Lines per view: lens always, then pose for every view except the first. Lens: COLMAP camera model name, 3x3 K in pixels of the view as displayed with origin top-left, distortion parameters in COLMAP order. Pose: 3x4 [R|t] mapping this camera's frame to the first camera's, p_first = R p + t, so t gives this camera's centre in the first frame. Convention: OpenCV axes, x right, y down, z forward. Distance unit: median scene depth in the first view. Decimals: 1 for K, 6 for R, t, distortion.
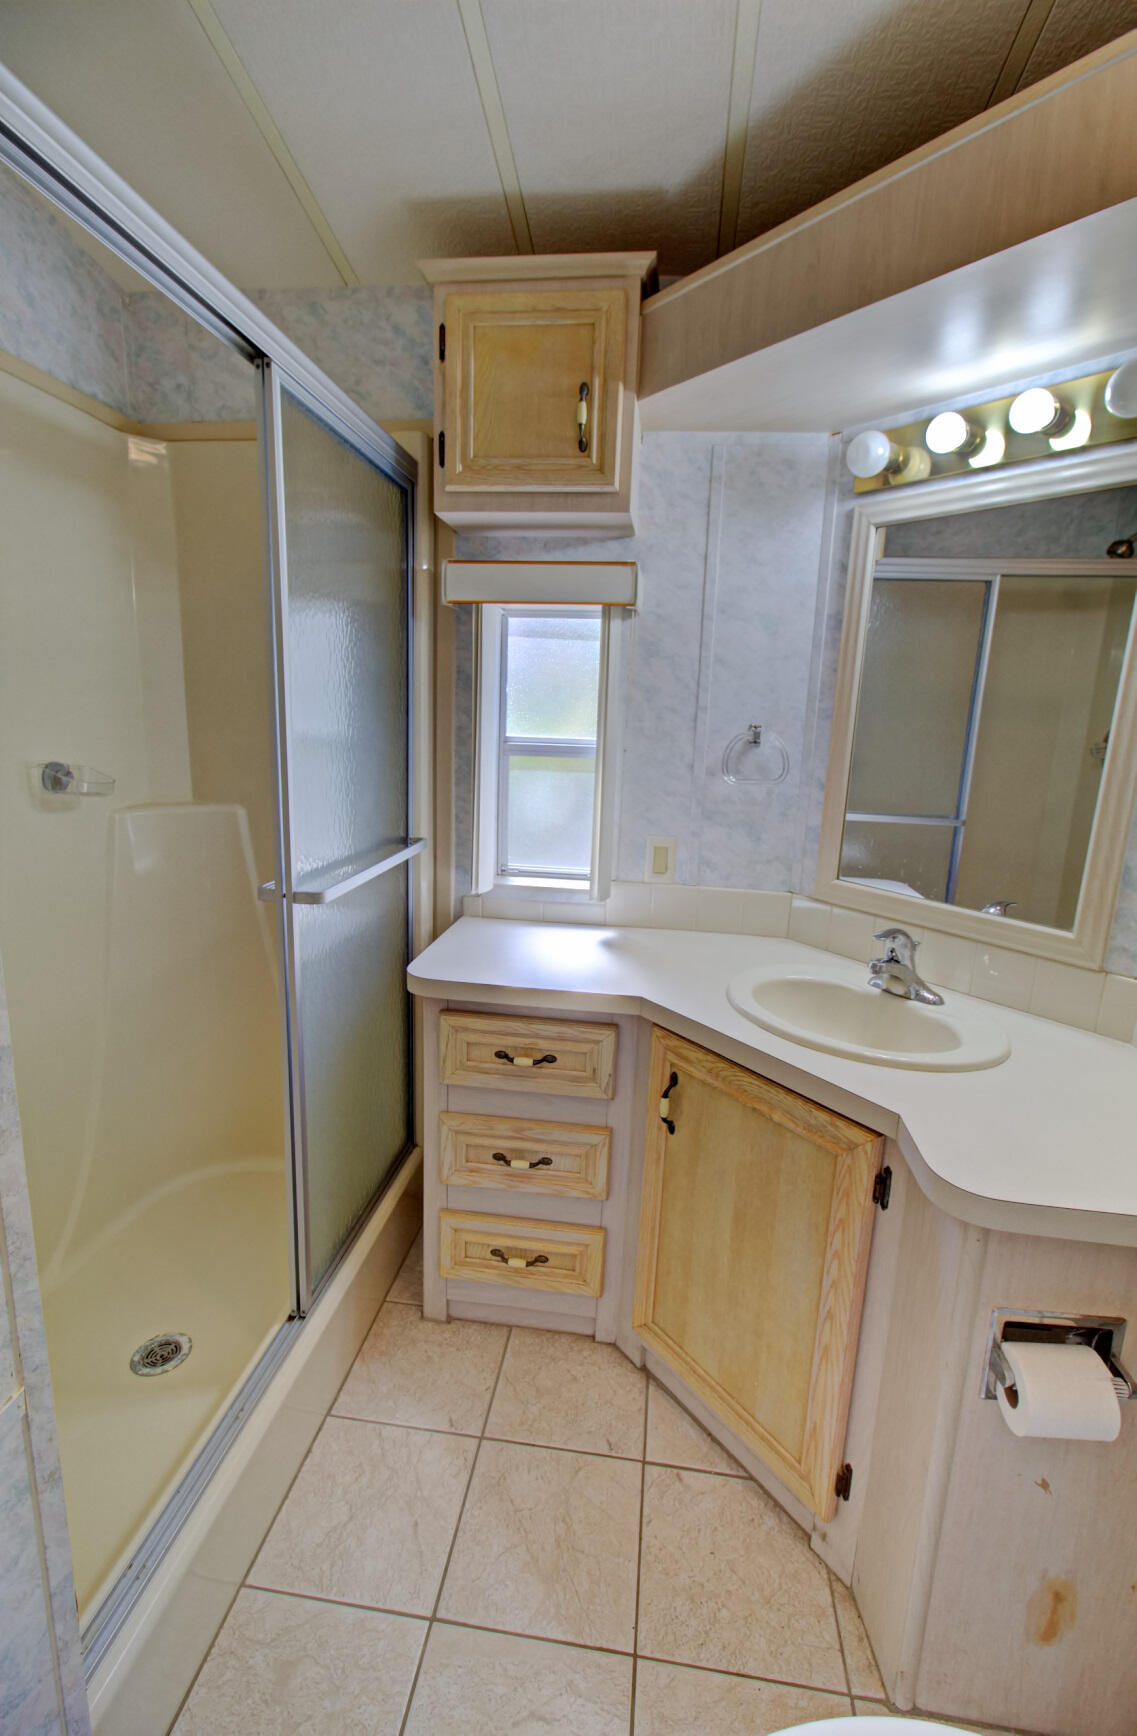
lens RADIAL K [[791.1, 0, 563.3], [0, 791.1, 868.0], [0, 0, 1]] dist [-0.006025, 0.005036]
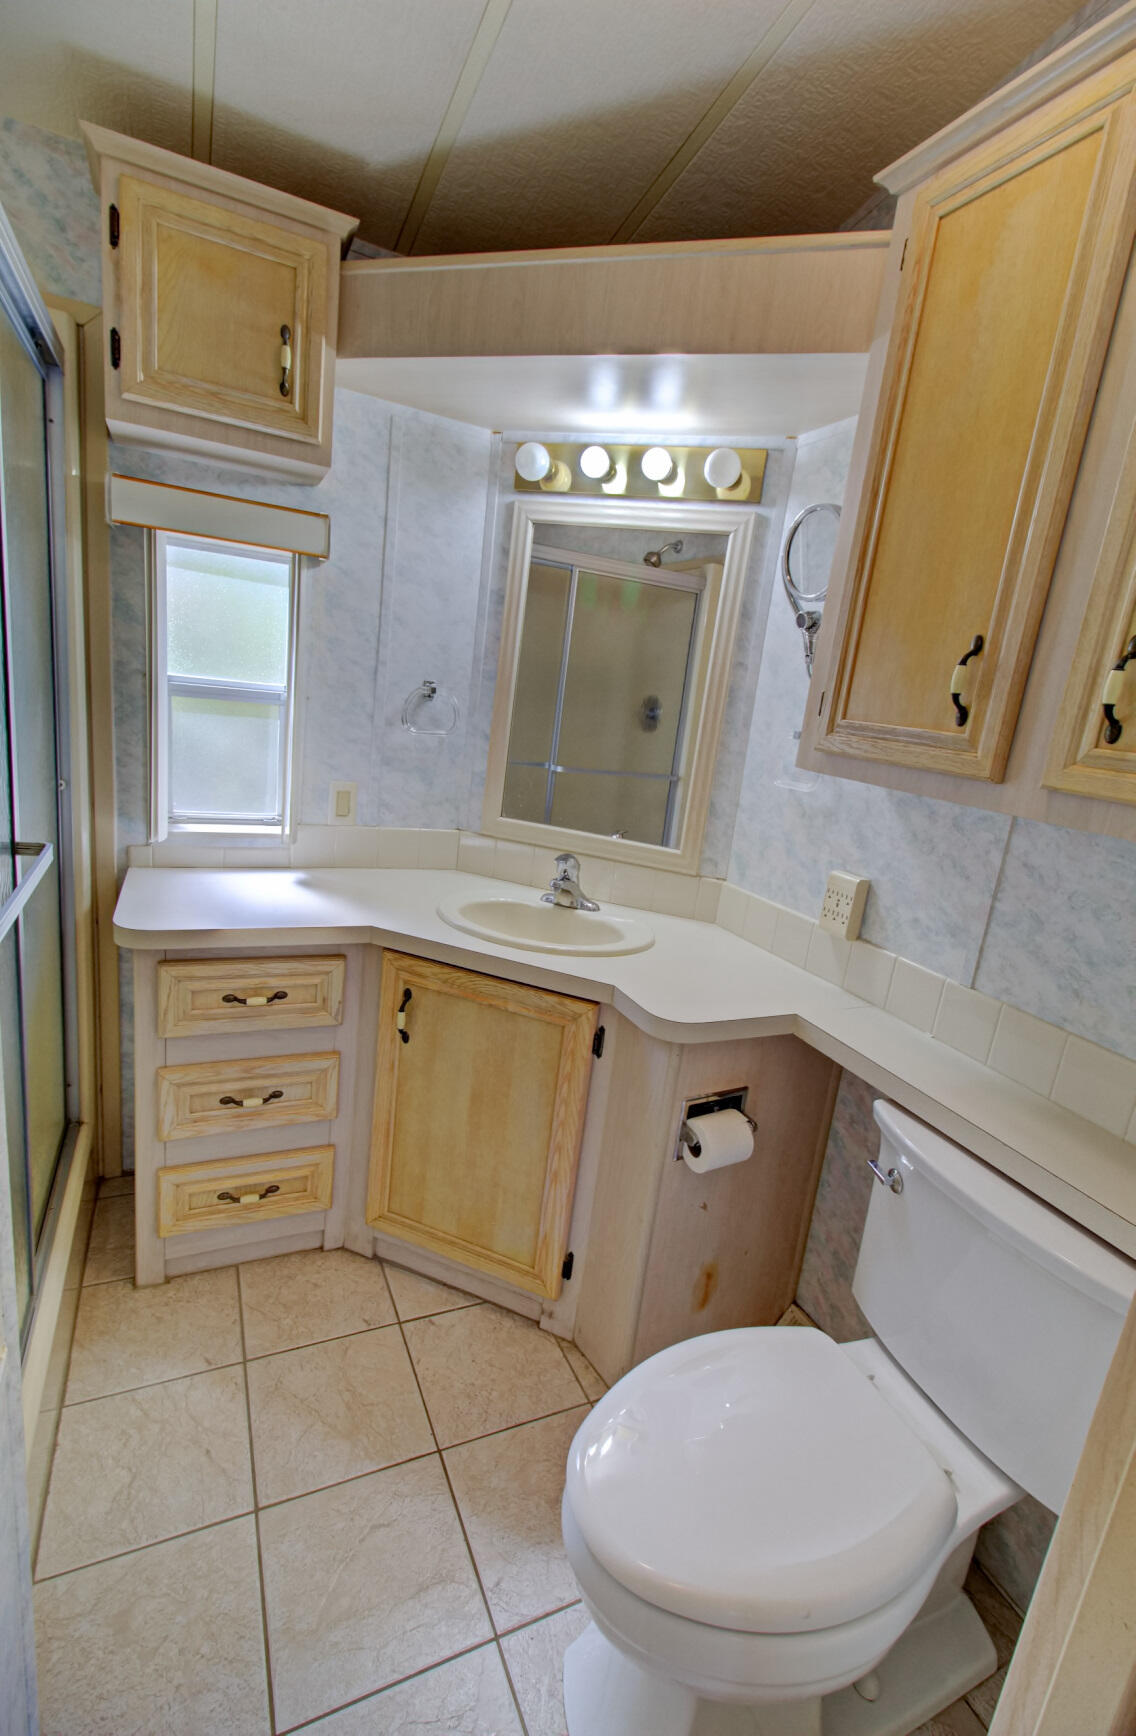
lens RADIAL K [[791.1, 0, 570.1], [0, 791.1, 865.5], [0, 0, 1]] dist [-0.006025, 0.005036]
pose [[0.839337, -0.056458, 0.540672, -0.249573], [0.021626, 0.997273, 0.070565, 0.005392], [-0.543181, -0.047536, 0.838269, -0.068297]]
